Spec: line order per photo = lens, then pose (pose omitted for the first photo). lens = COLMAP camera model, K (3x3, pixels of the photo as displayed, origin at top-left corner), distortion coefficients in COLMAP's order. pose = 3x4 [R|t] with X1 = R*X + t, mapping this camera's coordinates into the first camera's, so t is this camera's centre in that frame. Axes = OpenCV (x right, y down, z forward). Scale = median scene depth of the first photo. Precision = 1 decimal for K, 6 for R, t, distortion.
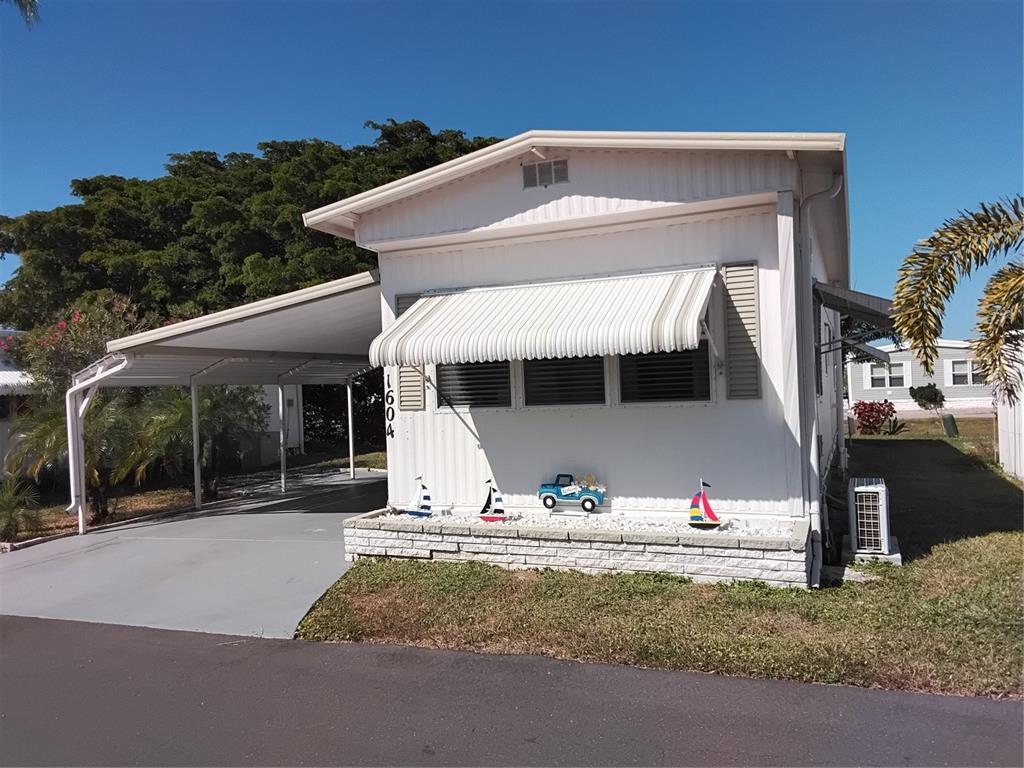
lens RADIAL K [[787.8, 0, 506.6], [0, 787.8, 389.4], [0, 0, 1]] dist [0.112084, -0.169127]
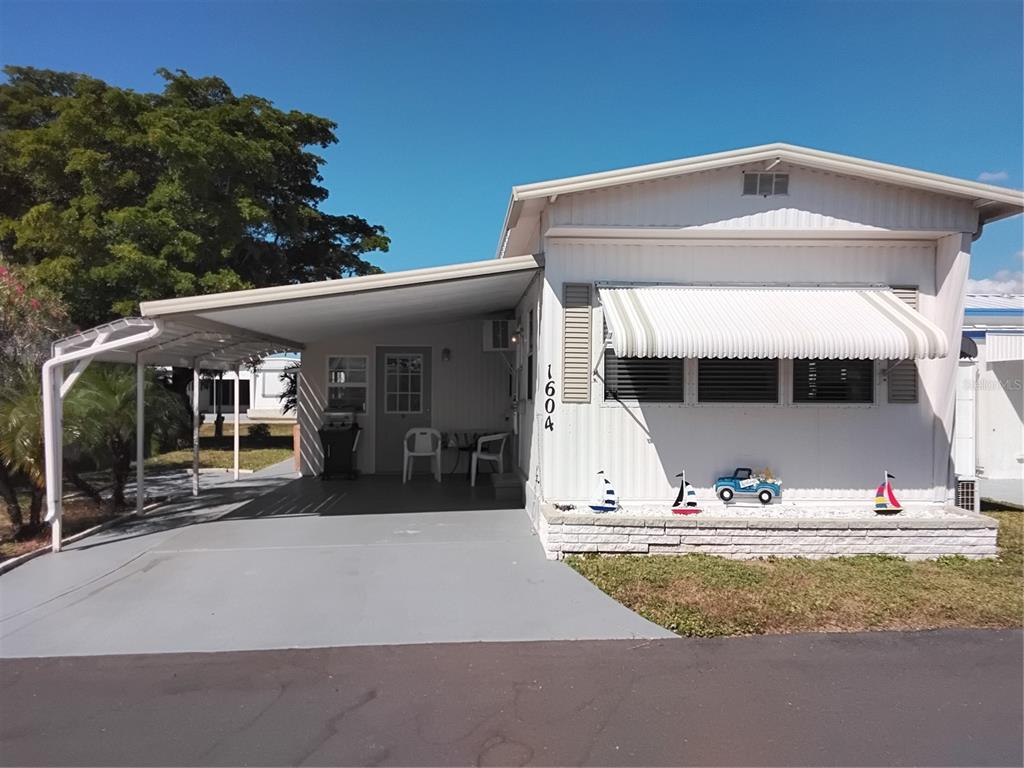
lens RADIAL K [[787.8, 0, 506.6], [0, 787.8, 389.4], [0, 0, 1]] dist [0.112084, -0.169127]
pose [[0.898487, 0.041683, 0.437016, -0.687538], [-0.039831, 0.999116, -0.013407, 0.029117], [-0.437189, -0.005361, 0.899354, 0.181428]]
